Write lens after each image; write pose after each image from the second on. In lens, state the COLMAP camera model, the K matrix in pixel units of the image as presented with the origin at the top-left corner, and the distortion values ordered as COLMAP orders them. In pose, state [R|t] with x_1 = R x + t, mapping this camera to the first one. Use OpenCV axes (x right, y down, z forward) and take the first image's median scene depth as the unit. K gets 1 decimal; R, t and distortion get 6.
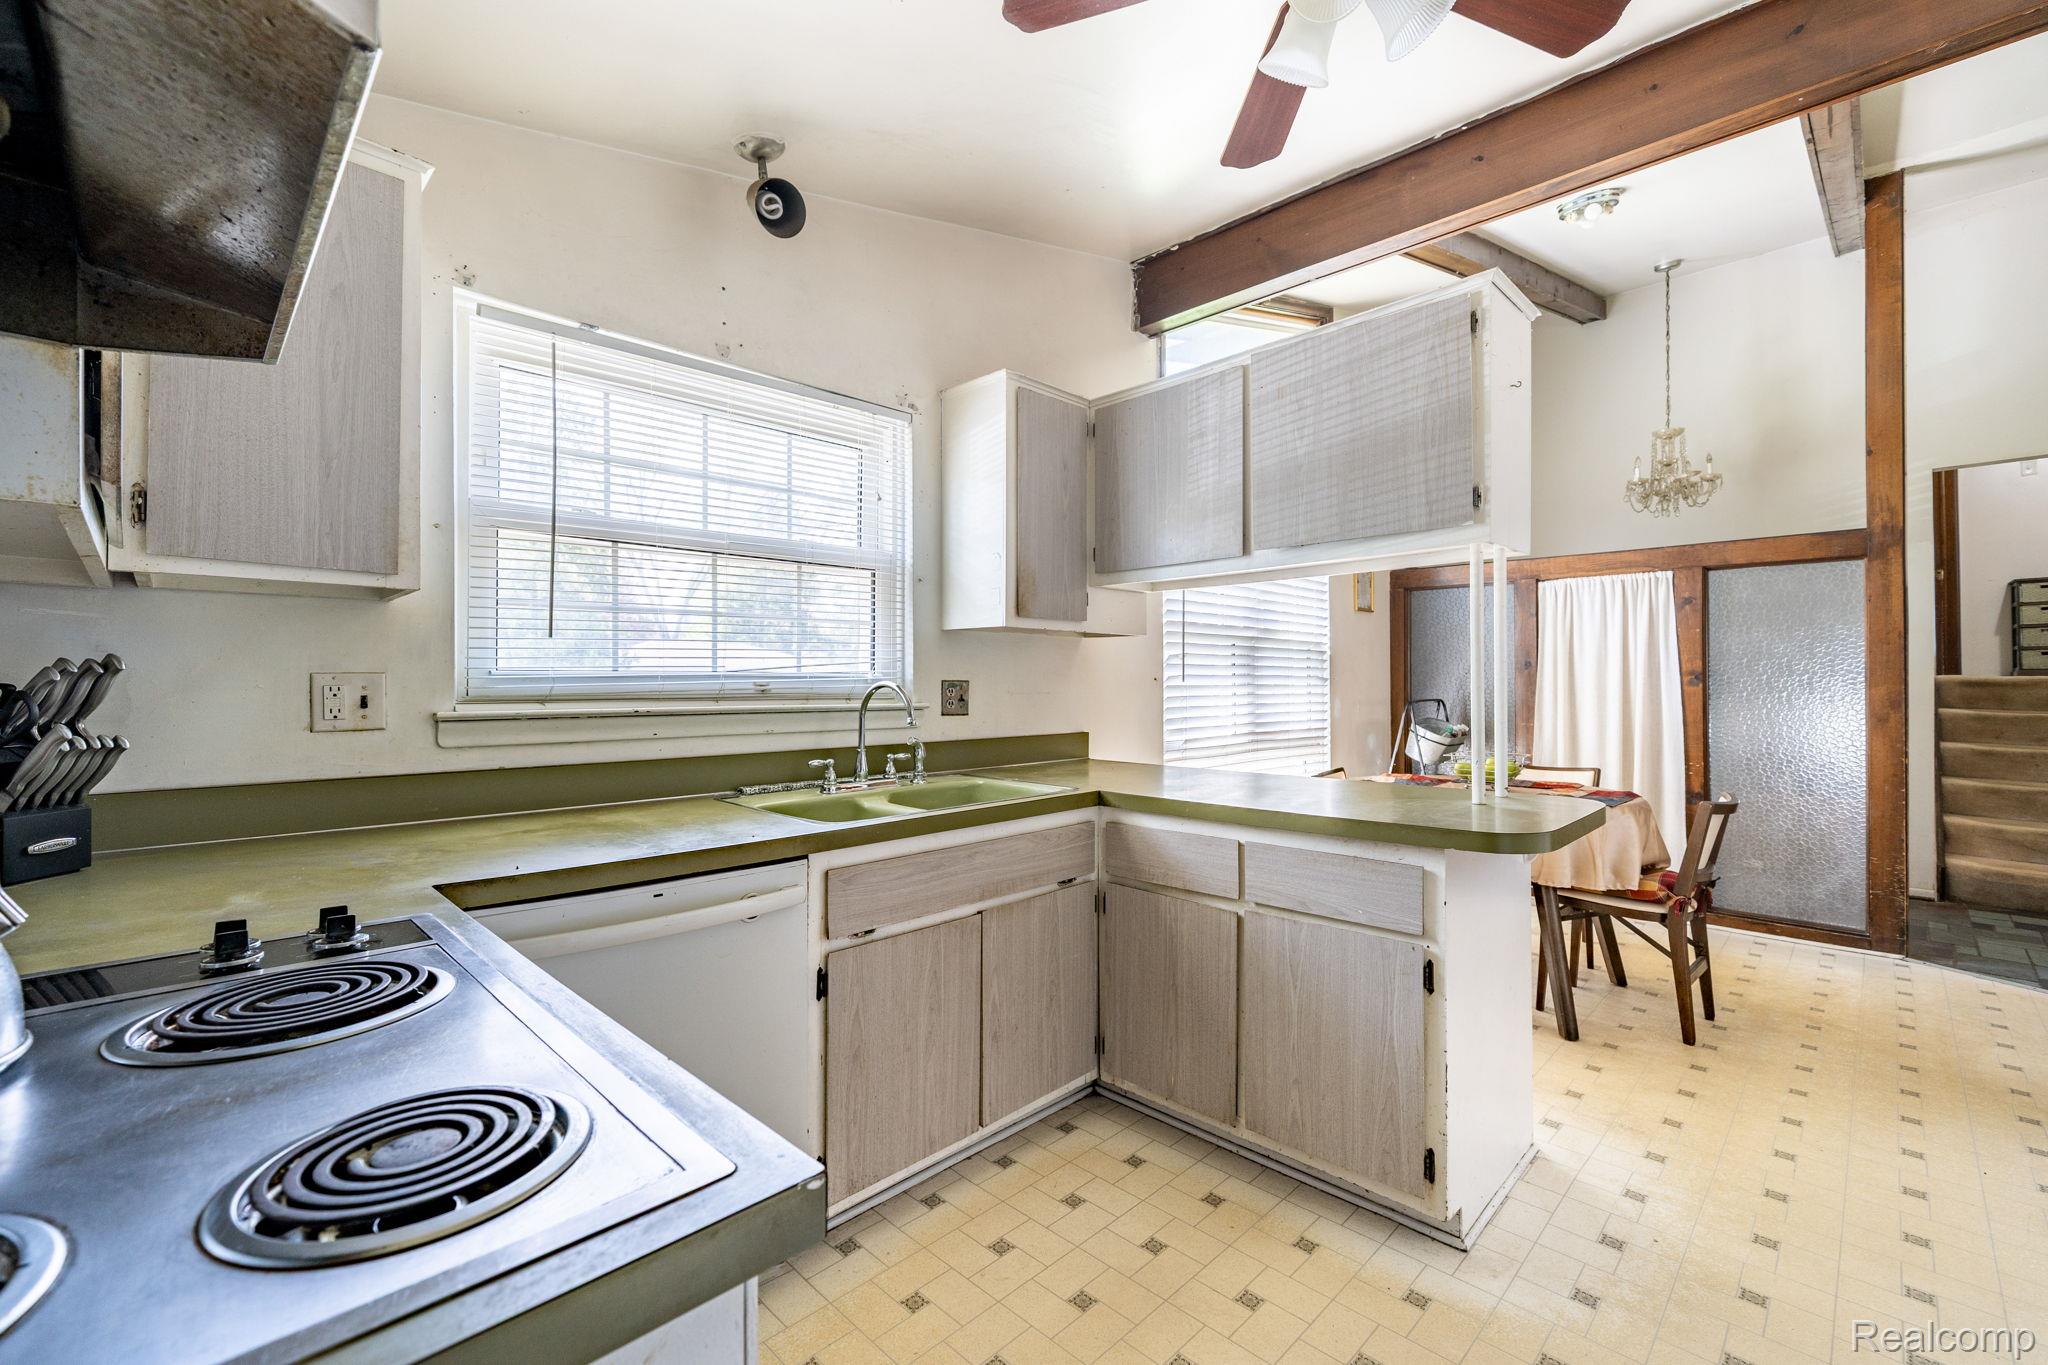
lens RADIAL K [[860.3, 0, 1035.4], [0, 860.3, 679.5], [0, 0, 1]] dist [-0.000065, -0.000136]
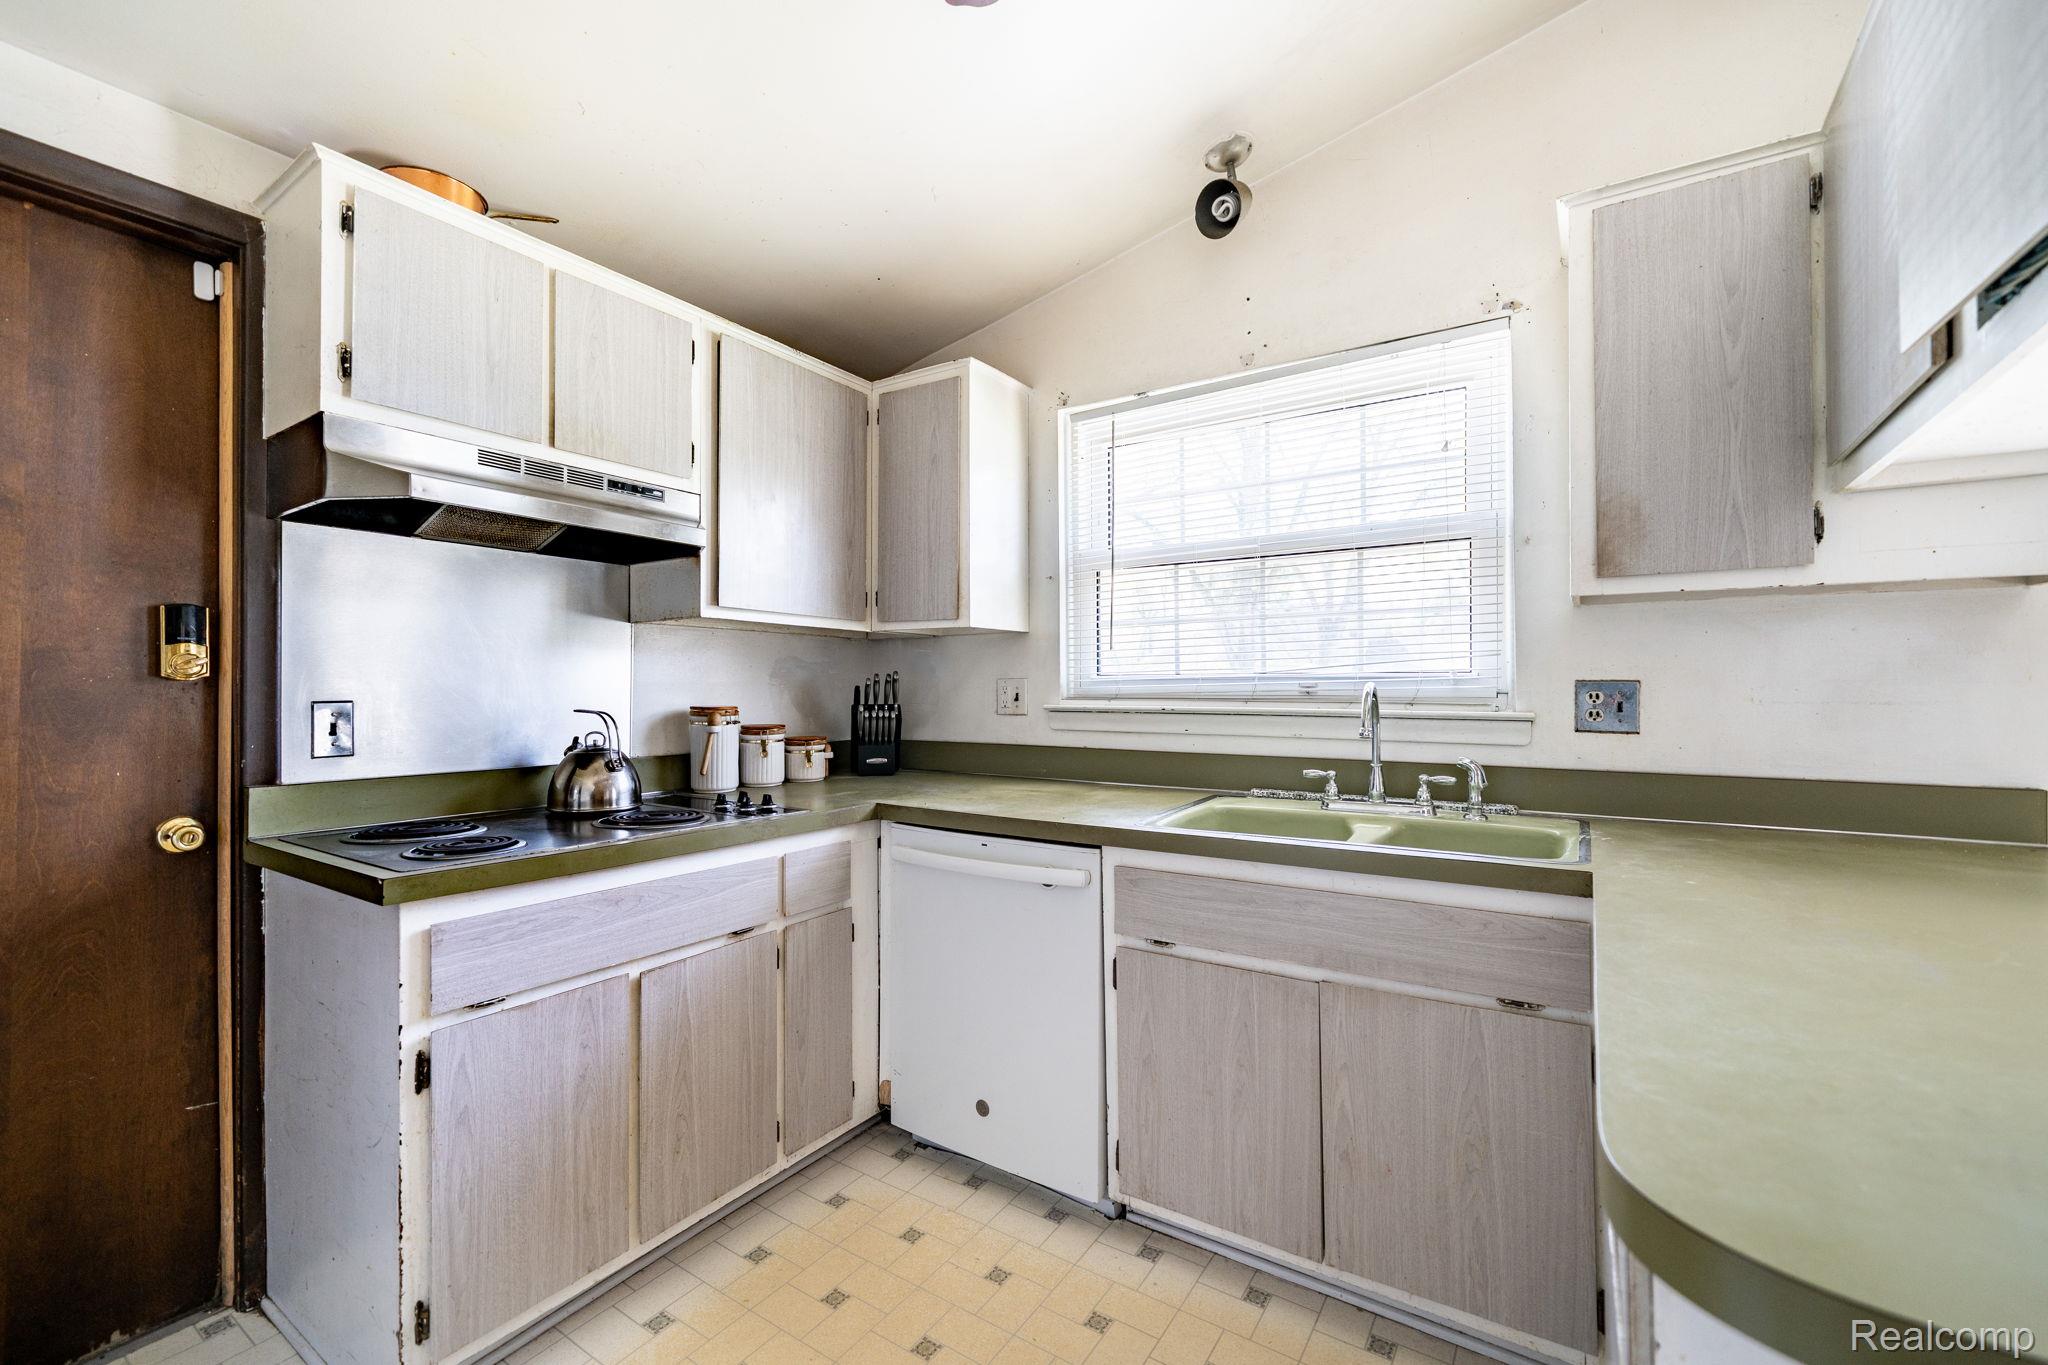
lens RADIAL K [[860.3, 0, 1031.9], [0, 860.3, 683.7], [0, 0, 1]] dist [-0.000065, -0.000136]
pose [[0.192444, -0.002271, -0.981305, 0.607217], [0.006184, 0.999980, -0.001101, 0.002430], [0.981289, -0.005857, 0.192454, 0.564728]]
